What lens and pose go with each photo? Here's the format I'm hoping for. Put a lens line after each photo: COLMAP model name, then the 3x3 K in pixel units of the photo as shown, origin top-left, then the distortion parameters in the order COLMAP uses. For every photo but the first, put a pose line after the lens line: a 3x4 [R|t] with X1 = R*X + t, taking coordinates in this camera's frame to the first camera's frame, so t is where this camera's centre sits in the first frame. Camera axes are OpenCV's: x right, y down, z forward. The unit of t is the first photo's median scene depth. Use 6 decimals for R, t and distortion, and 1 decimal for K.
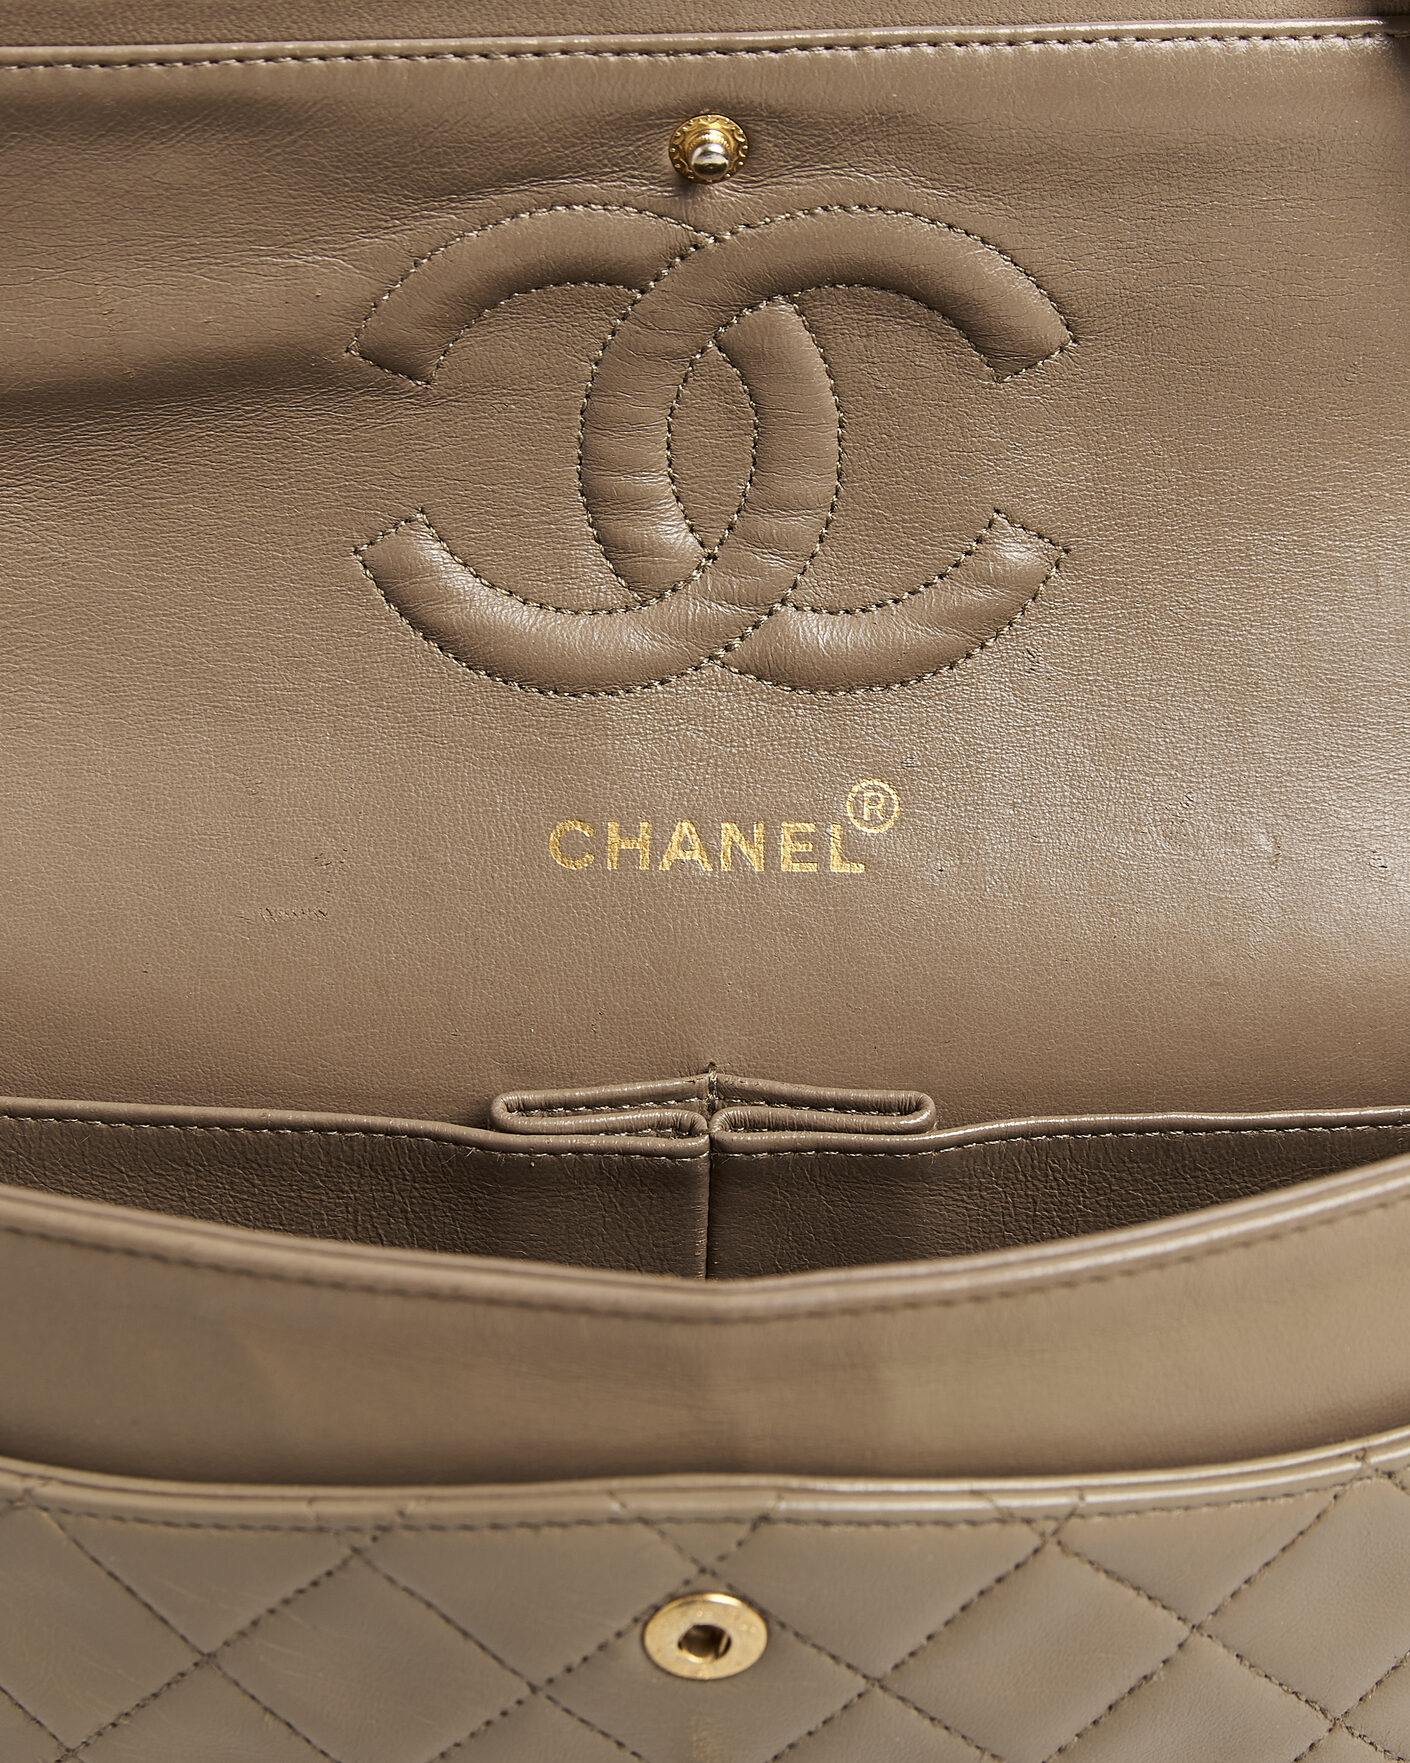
lens RADIAL K [[3675.2, 0, 718.9], [0, 3675.2, 877.9], [0, 0, 1]] dist [-0.024987, 0.000000]
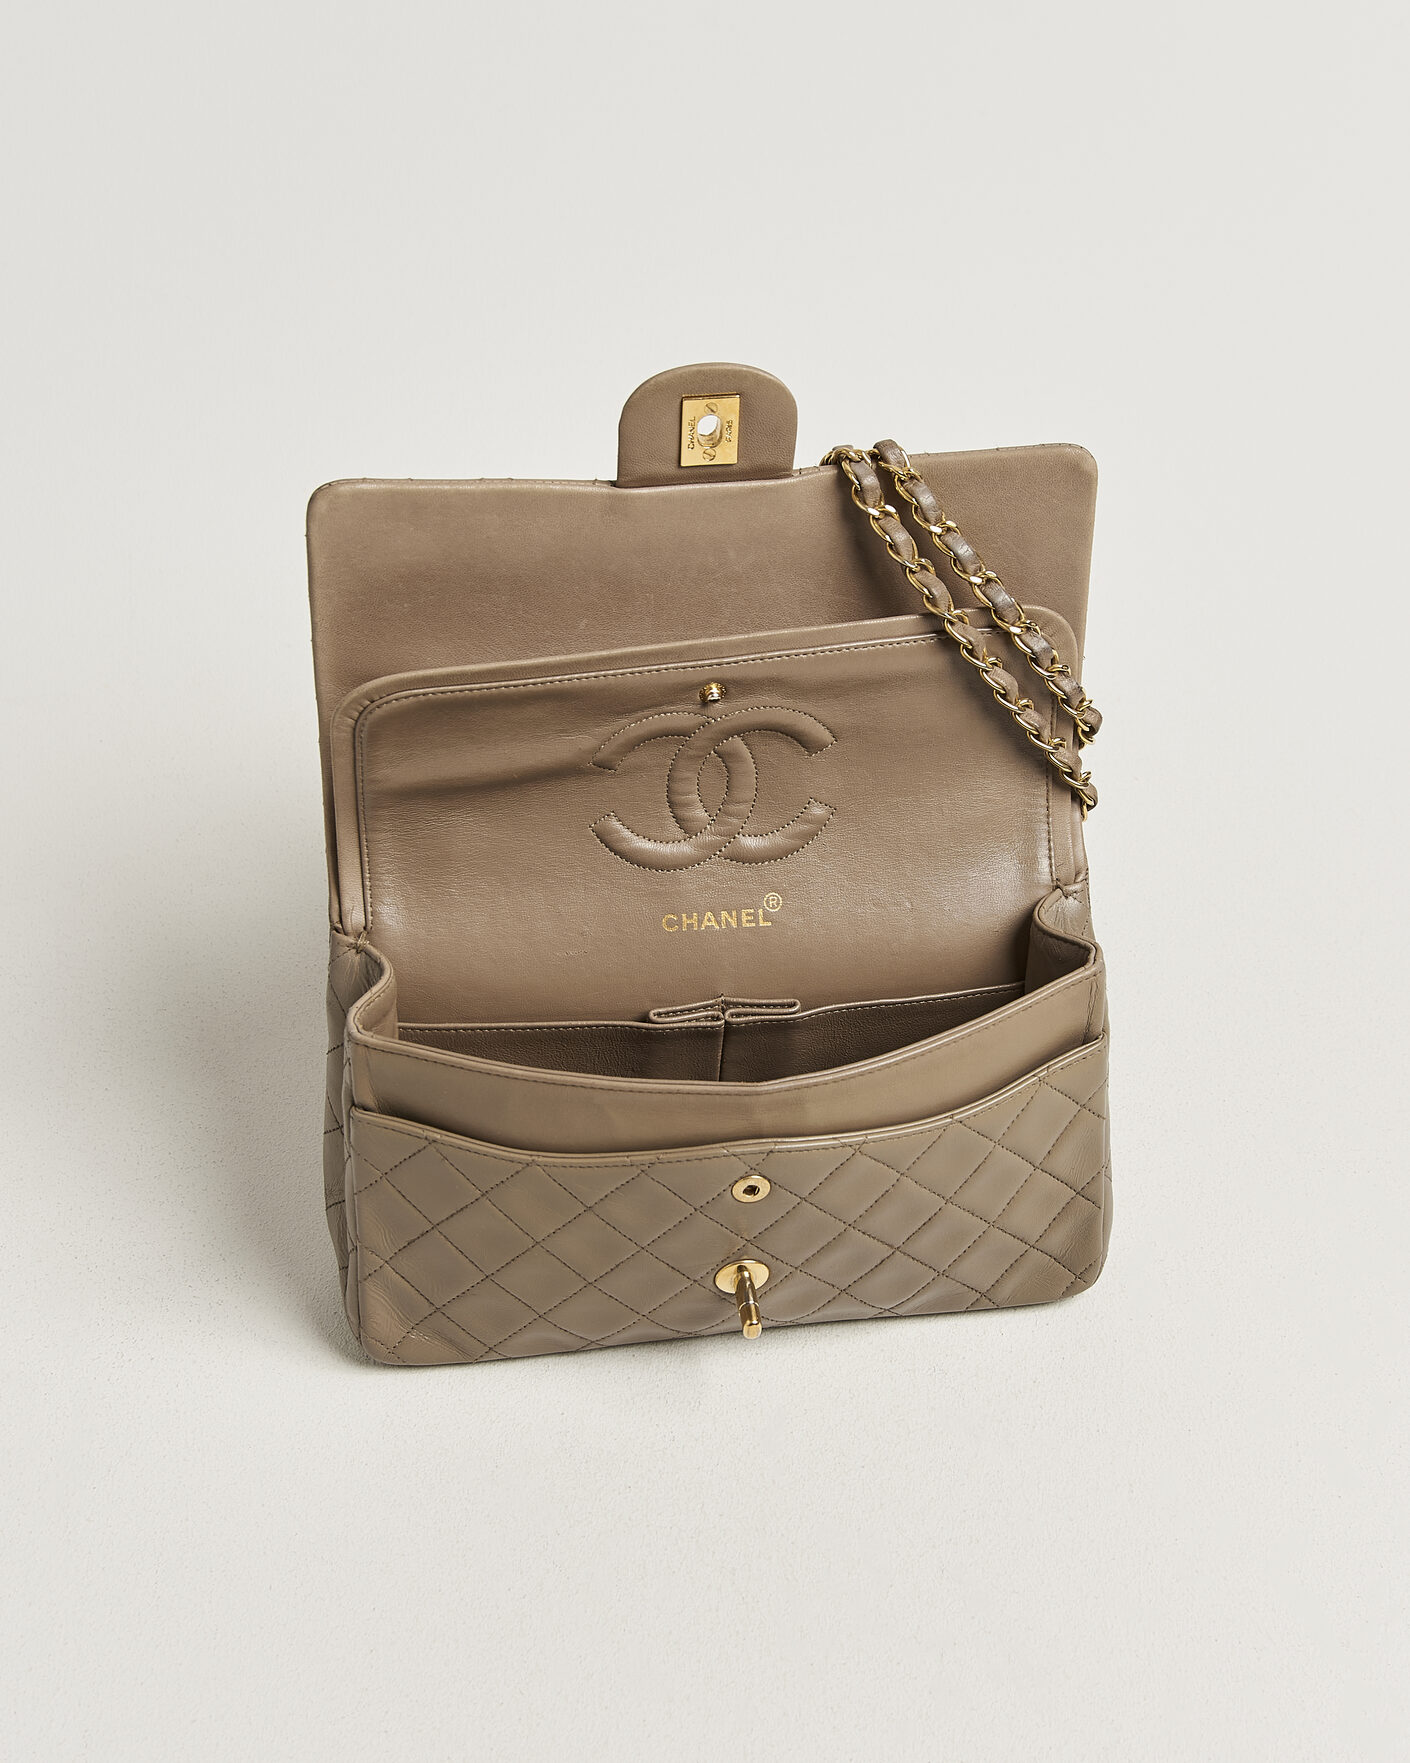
lens RADIAL K [[3675.2, 0, 700.1], [0, 3675.2, 883.8], [0, 0, 1]] dist [-0.024987, 0.000000]
pose [[0.991357, -0.067489, 0.112498, -0.345012], [0.053211, 0.990677, 0.125411, -0.406390], [-0.119913, -0.118341, 0.985706, -1.869206]]
